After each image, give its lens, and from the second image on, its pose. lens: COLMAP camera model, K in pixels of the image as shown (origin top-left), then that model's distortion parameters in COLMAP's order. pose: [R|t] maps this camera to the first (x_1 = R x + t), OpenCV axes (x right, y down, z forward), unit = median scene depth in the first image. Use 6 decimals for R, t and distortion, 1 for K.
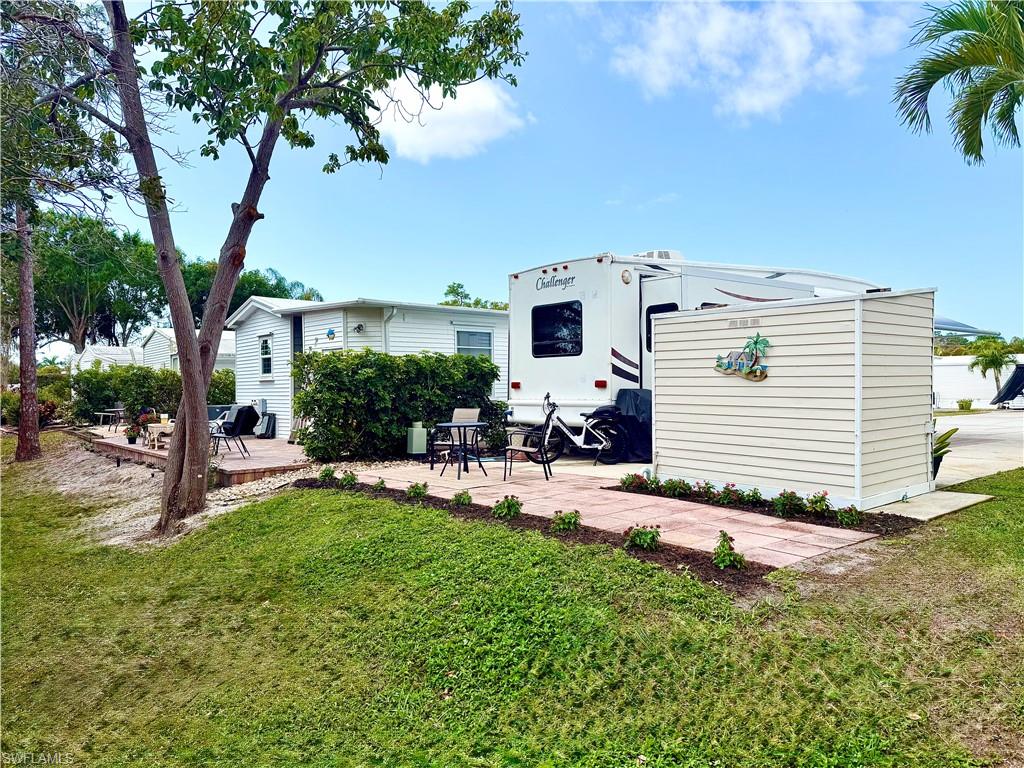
lens RADIAL K [[717.8, 0, 512.0], [0, 717.8, 384.0], [0, 0, 1]] dist [0.081627, -0.099533]
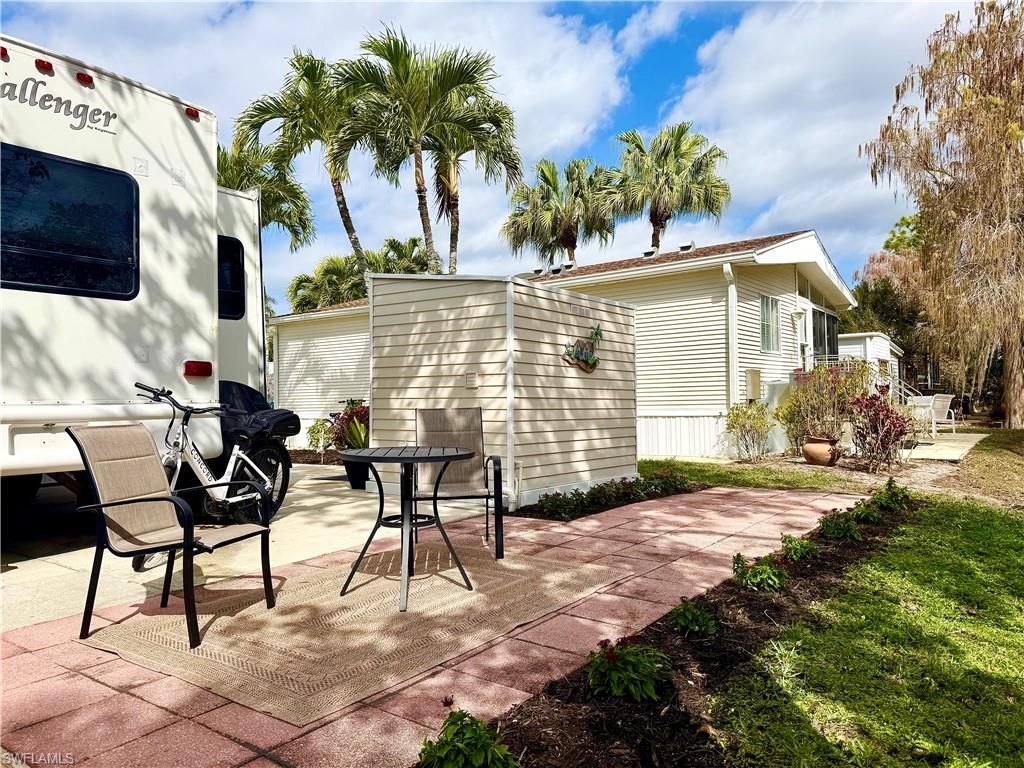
lens RADIAL K [[717.8, 0, 512.0], [0, 717.8, 384.0], [0, 0, 1]] dist [0.081627, -0.099533]
pose [[-0.219987, 0.041286, 0.974629, -0.402860], [0.015242, 0.999127, -0.038884, 0.032425], [-0.975384, 0.006302, -0.220425, 0.923395]]
